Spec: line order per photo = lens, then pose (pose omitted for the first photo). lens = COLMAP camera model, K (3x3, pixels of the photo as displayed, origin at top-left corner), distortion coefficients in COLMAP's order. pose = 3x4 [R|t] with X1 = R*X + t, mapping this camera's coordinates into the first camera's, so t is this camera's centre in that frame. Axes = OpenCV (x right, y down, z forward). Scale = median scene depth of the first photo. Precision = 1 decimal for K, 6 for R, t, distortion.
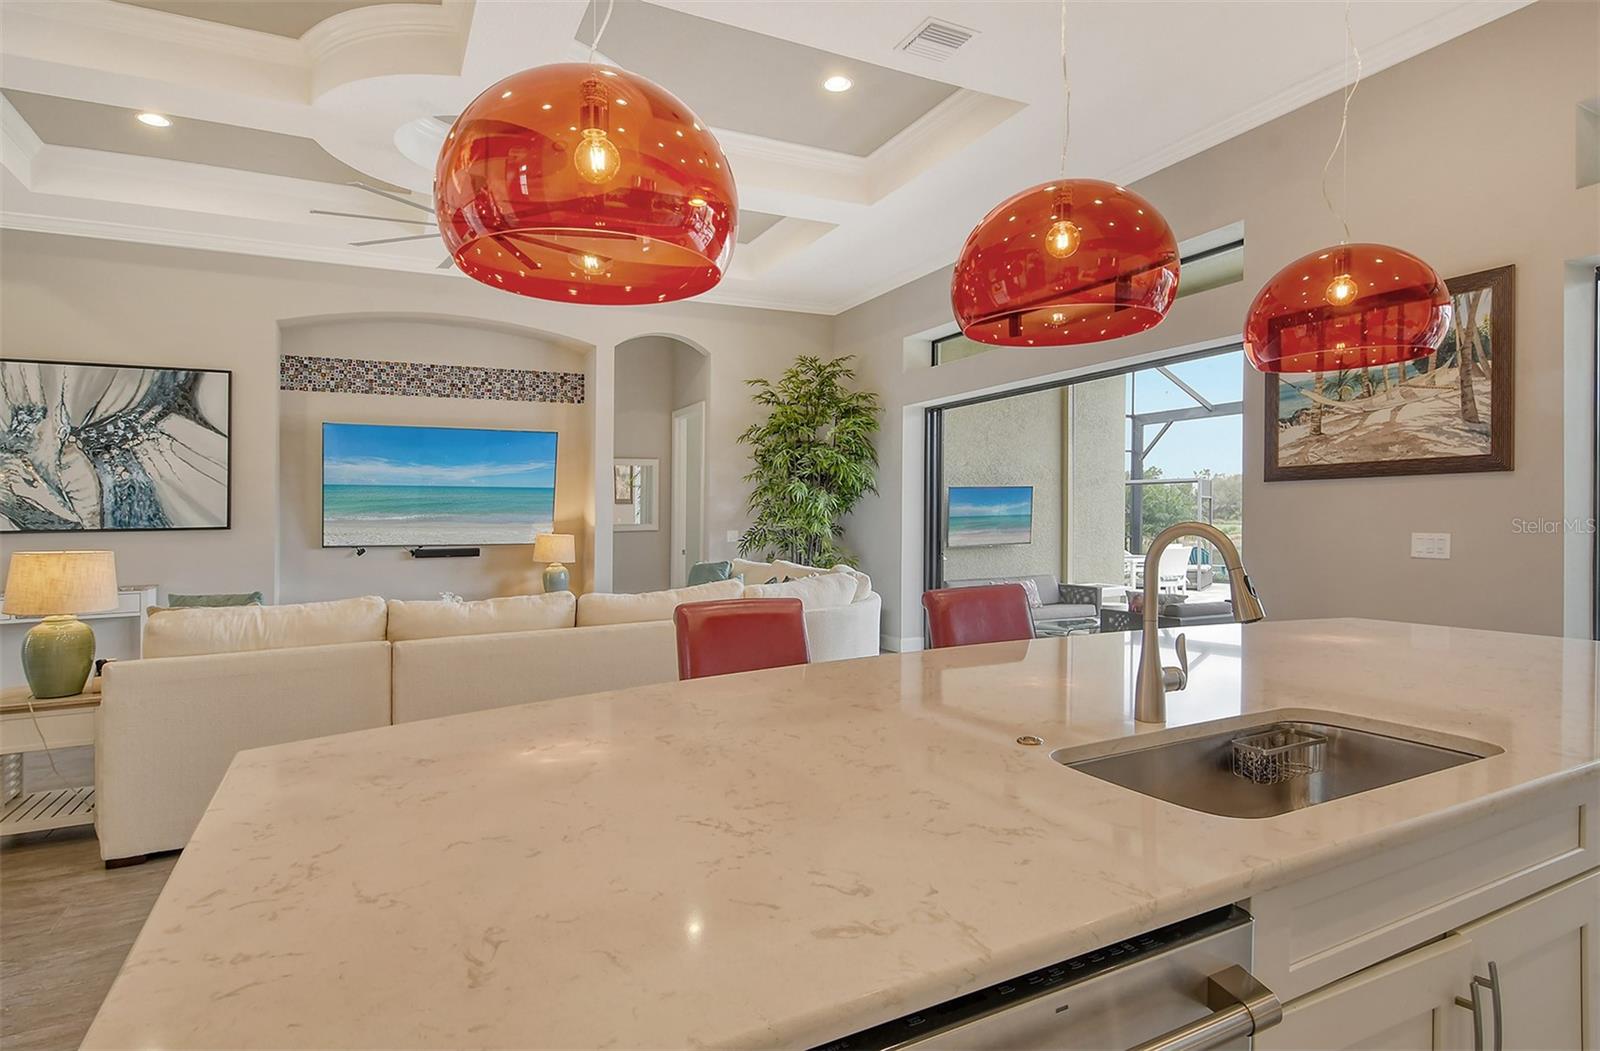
lens RADIAL K [[863.7, 0, 813.9], [0, 863.7, 512.5], [0, 0, 1]] dist [0.011546, -0.011304]
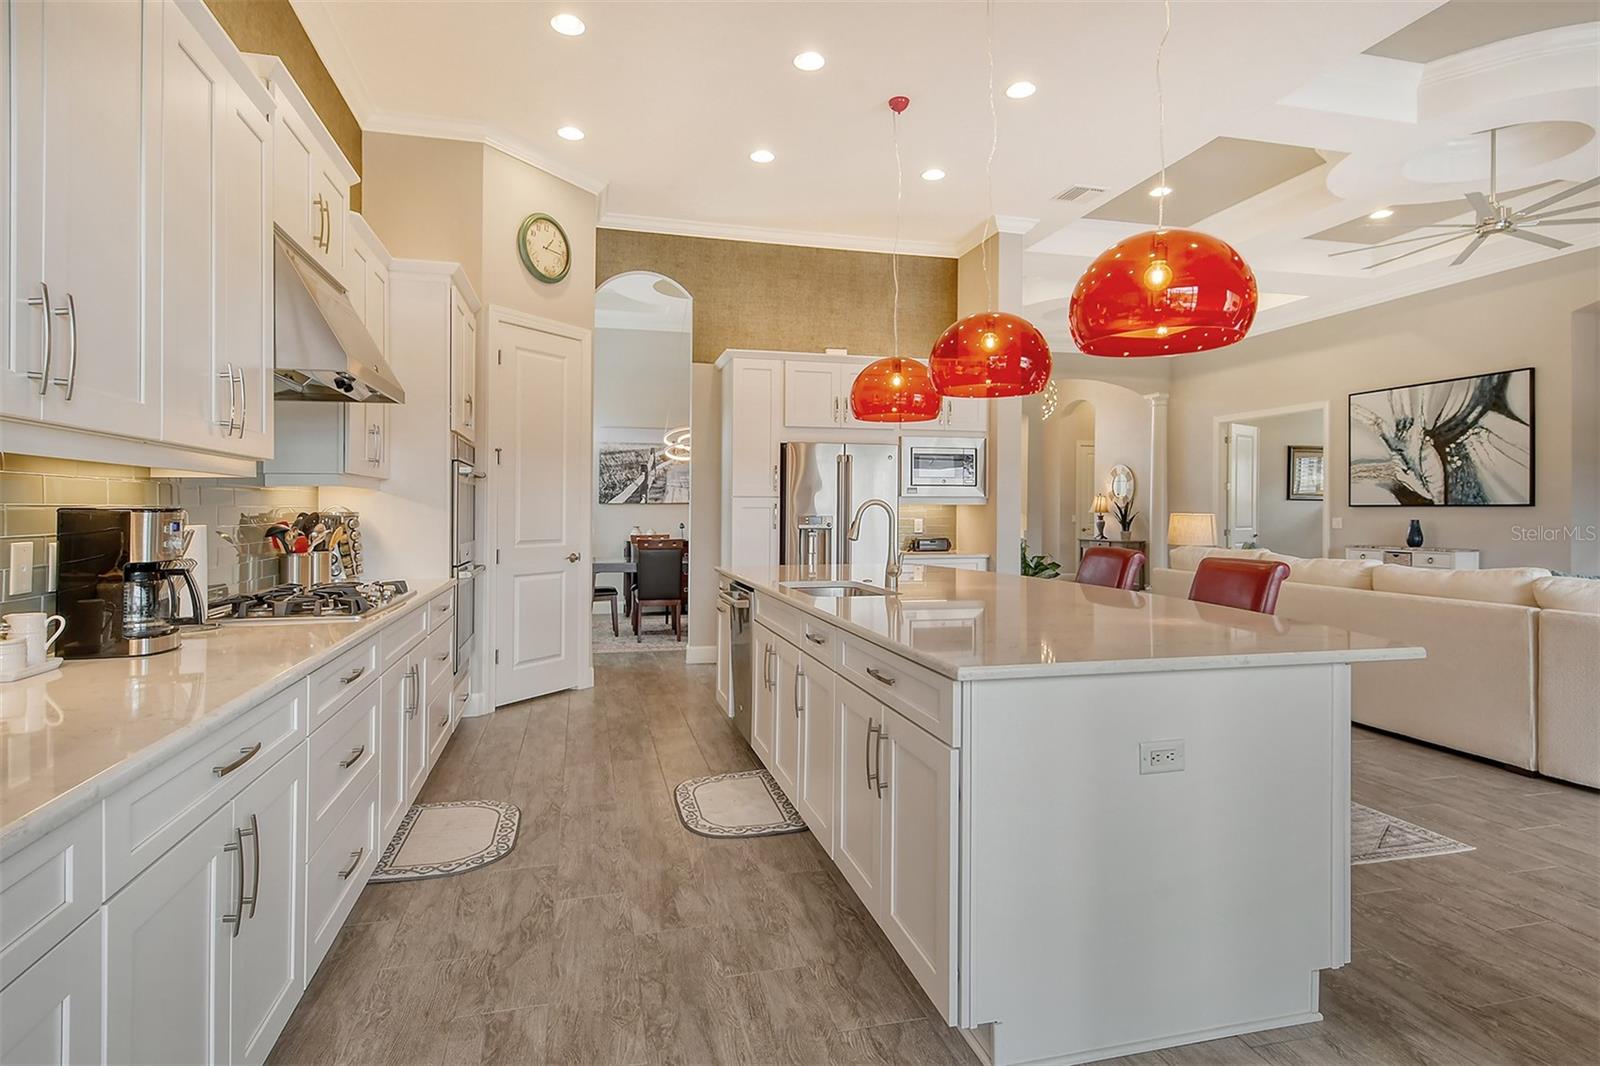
lens RADIAL K [[854.7, 0, 801.3], [0, 854.7, 504.9], [0, 0, 1]] dist [0.023681, -0.019445]
pose [[-0.236054, 0.012145, -0.971664, 0.713159], [0.008884, 0.999907, 0.010339, -0.002636], [0.971699, -0.006191, -0.236140, 0.356472]]
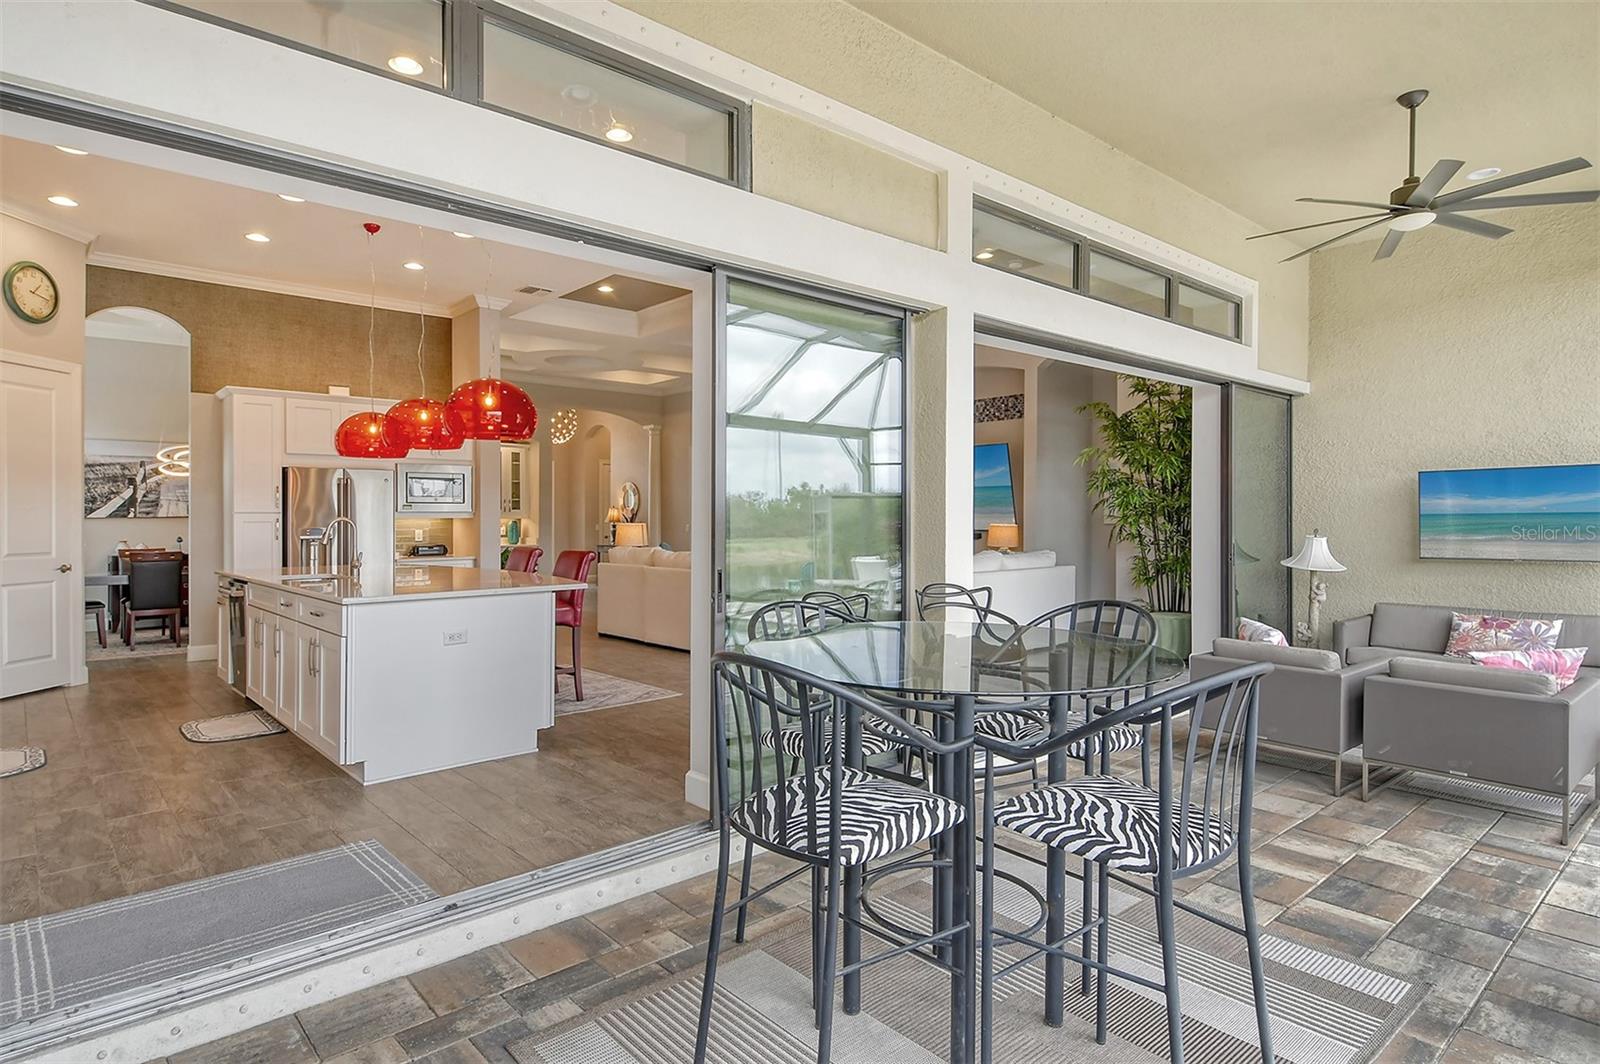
lens RADIAL K [[885.1, 0, 806.1], [0, 885.1, 526.0], [0, 0, 1]] dist [0.026334, -0.006752]
pose [[0.234065, 0.026323, -0.971865, 1.139326], [0.007144, 0.999560, 0.028793, -0.014267], [0.972195, -0.013683, 0.233774, 0.518976]]
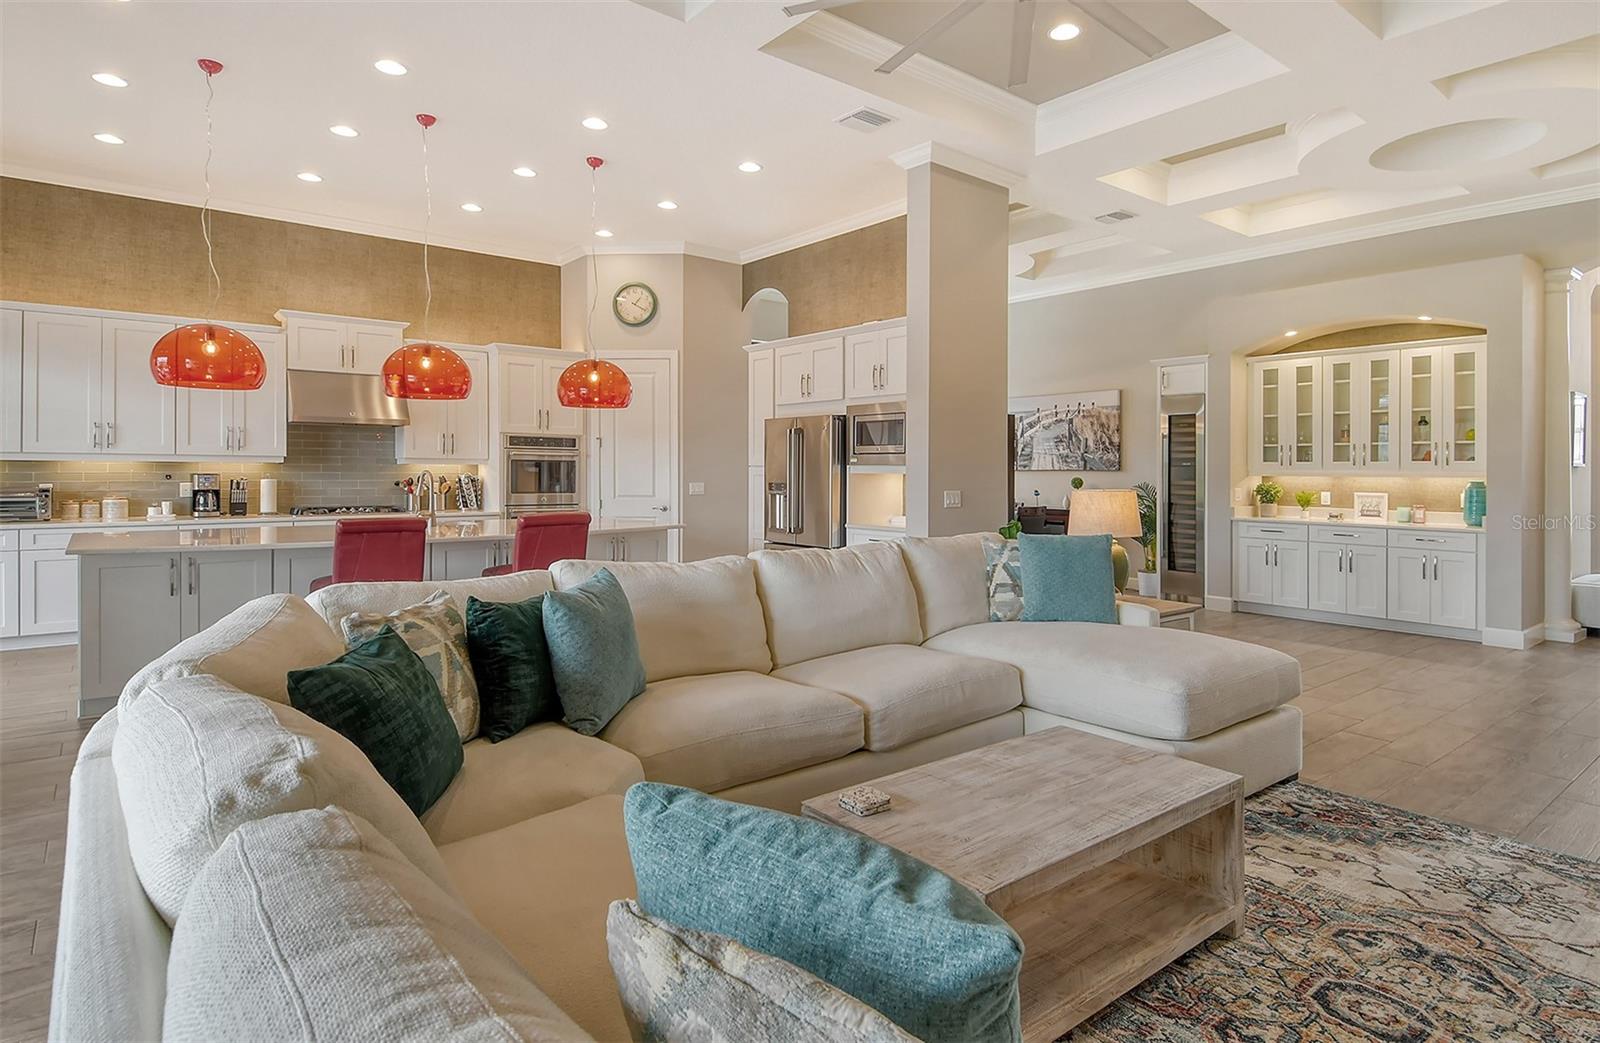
lens RADIAL K [[864.9, 0, 802.3], [0, 864.9, 466.1], [0, 0, 1]] dist [0.003374, -0.006280]
pose [[-0.984150, 0.010425, -0.177032, -0.106260], [0.011693, 0.999913, -0.006121, 0.005976], [0.176953, -0.008094, -0.984186, 1.286412]]
